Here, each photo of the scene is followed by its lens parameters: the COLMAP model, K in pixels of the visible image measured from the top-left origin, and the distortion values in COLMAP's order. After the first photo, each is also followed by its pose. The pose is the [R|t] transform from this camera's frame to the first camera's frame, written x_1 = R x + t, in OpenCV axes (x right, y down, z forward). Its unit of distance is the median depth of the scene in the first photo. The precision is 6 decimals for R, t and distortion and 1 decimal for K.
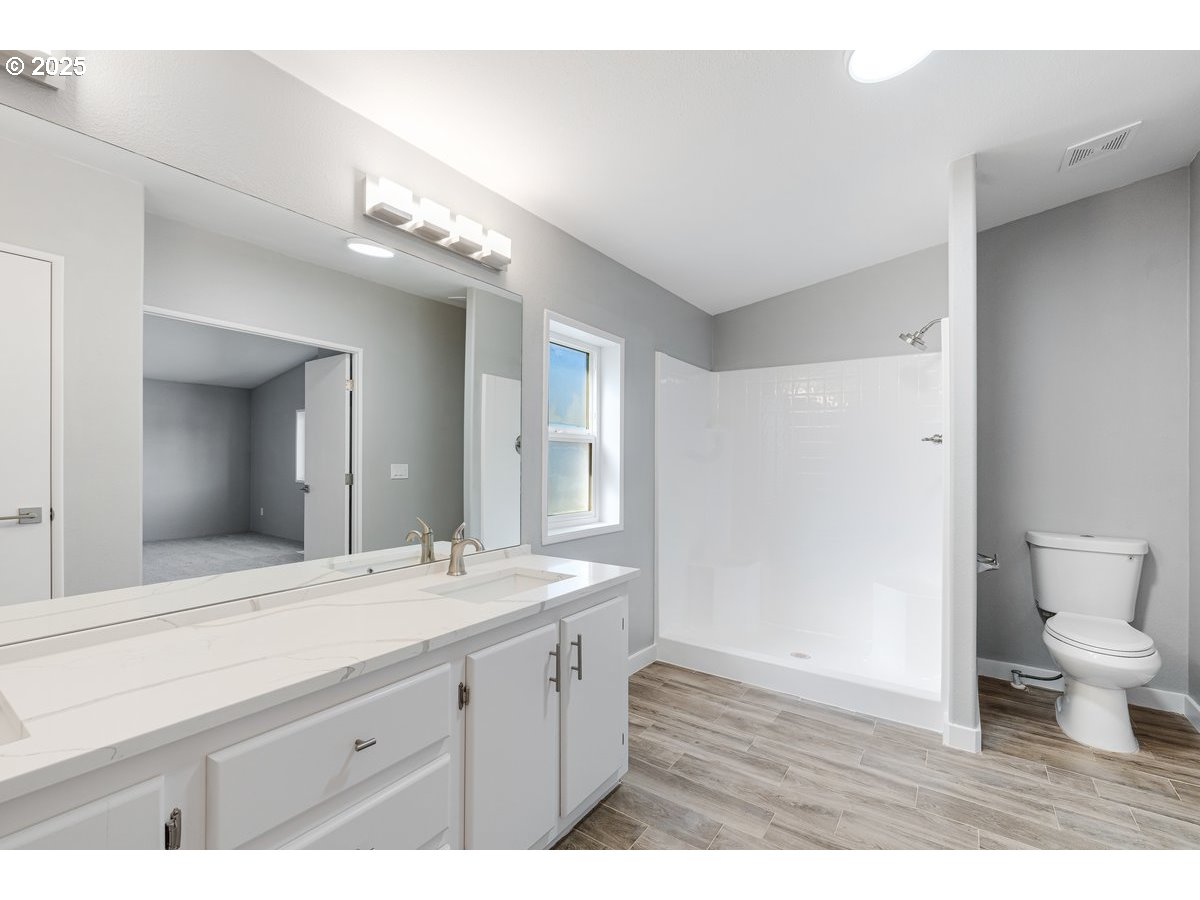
lens RADIAL K [[525.0, 0, 597.2], [0, 525.0, 450.3], [0, 0, 1]] dist [-0.006409, -0.000299]
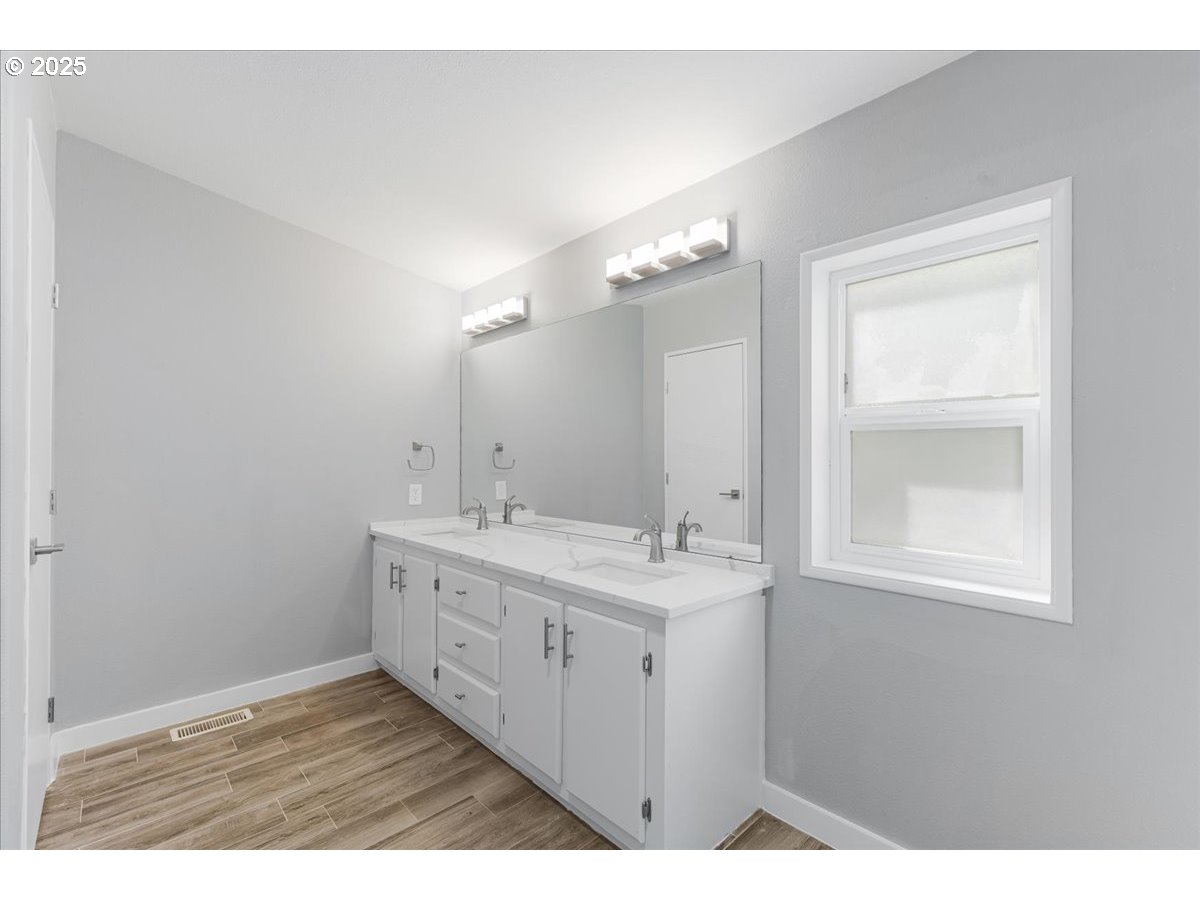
lens RADIAL K [[525.0, 0, 597.2], [0, 525.0, 450.3], [0, 0, 1]] dist [-0.006409, -0.000299]
pose [[-0.207527, -0.023371, -0.977950, 0.918016], [0.012240, 0.999574, -0.026485, 0.028528], [0.978153, -0.017466, -0.207152, 1.192690]]
